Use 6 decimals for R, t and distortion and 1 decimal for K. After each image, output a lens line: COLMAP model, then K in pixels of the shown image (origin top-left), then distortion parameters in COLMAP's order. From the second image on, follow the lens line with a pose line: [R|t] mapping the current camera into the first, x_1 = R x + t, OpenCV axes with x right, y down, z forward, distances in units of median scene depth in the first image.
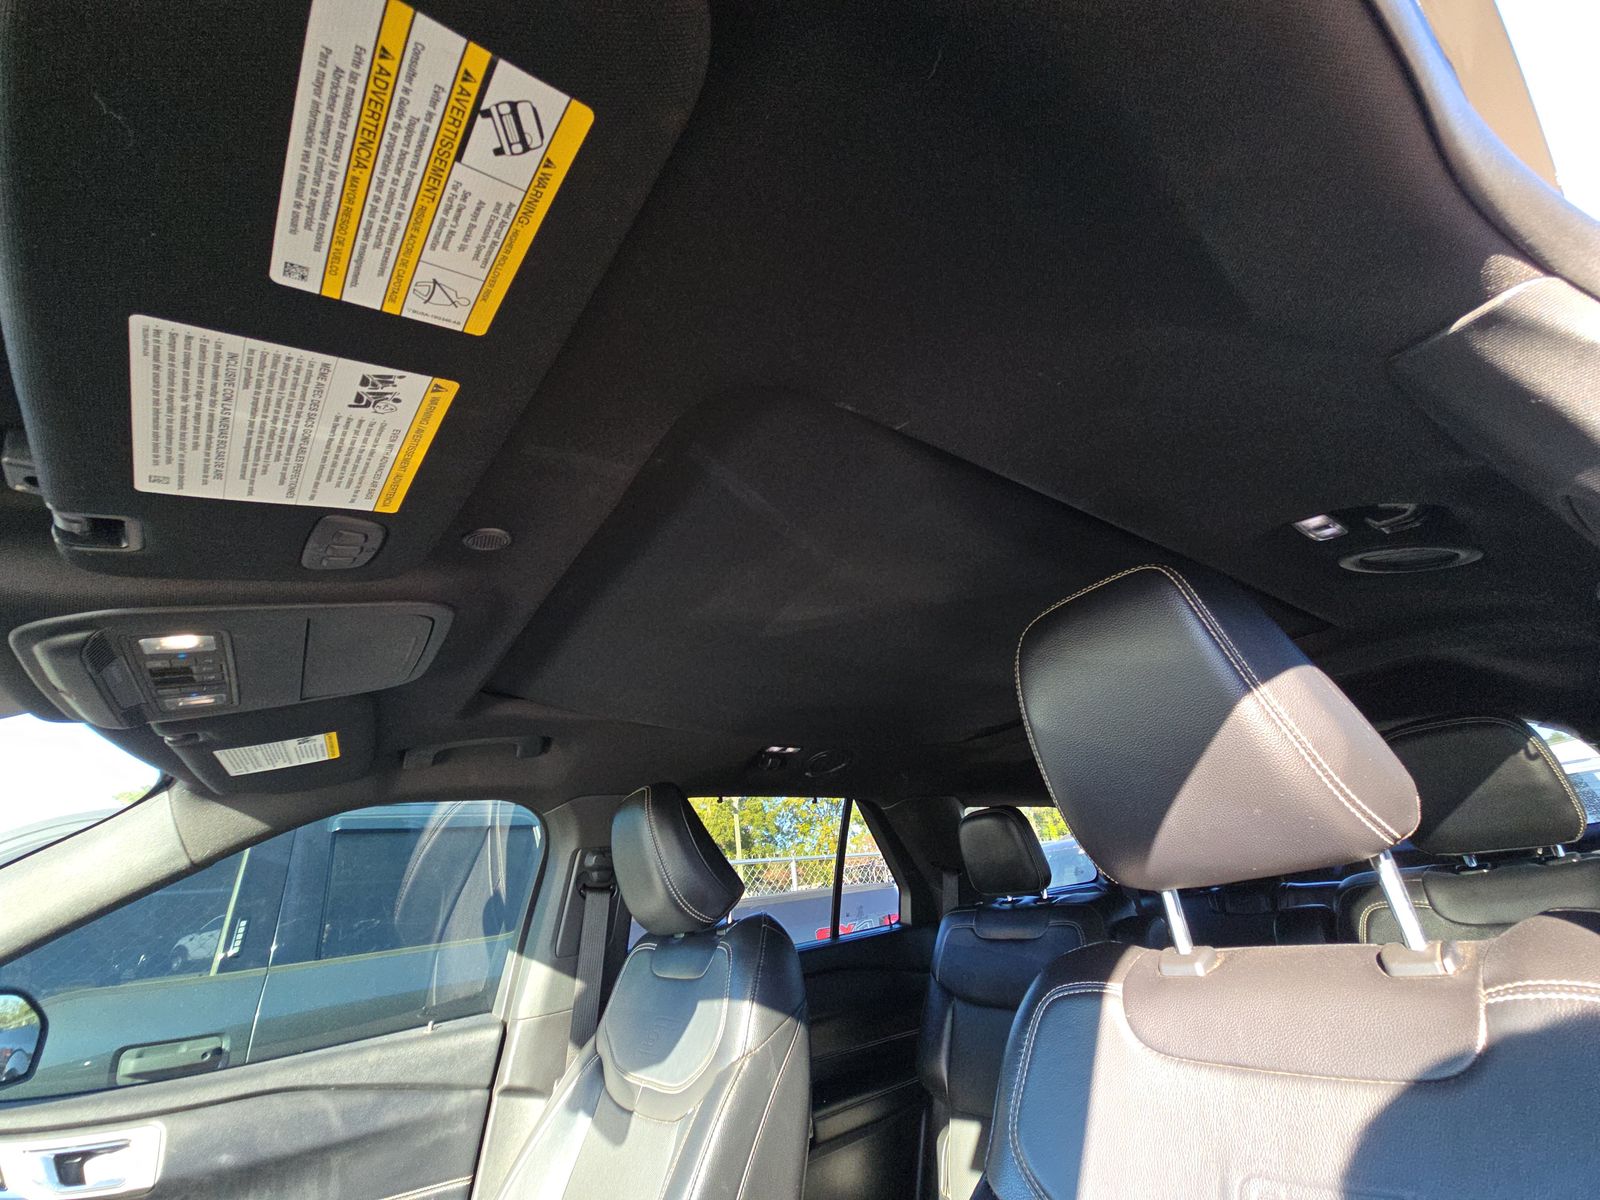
lens RADIAL K [[648.8, 0, 798.7], [0, 648.8, 602.5], [0, 0, 1]] dist [0.001874, -0.001901]
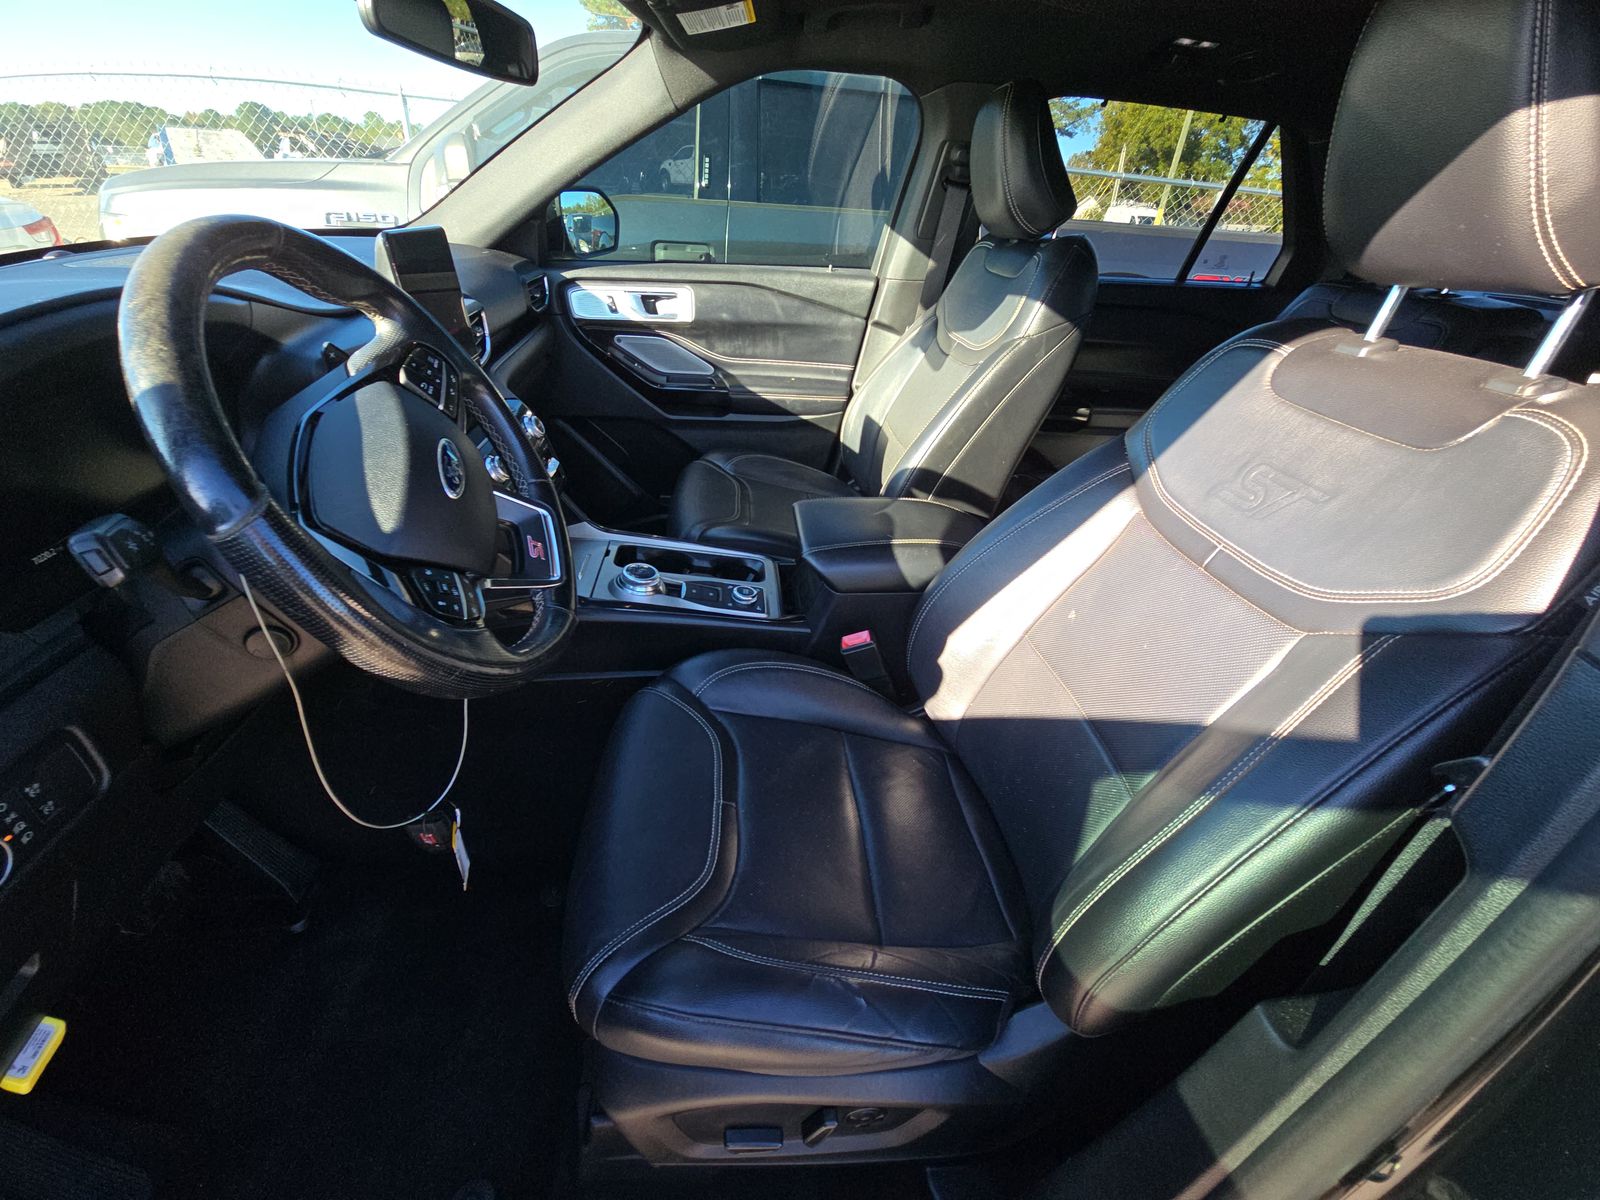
lens RADIAL K [[648.8, 0, 799.9], [0, 648.8, 598.3], [0, 0, 1]] dist [0.001874, -0.001901]
pose [[0.849816, 0.405362, -0.336888, 0.142851], [0.056161, 0.565883, 0.822571, -0.104827], [0.524078, -0.717954, 0.458131, -0.196699]]
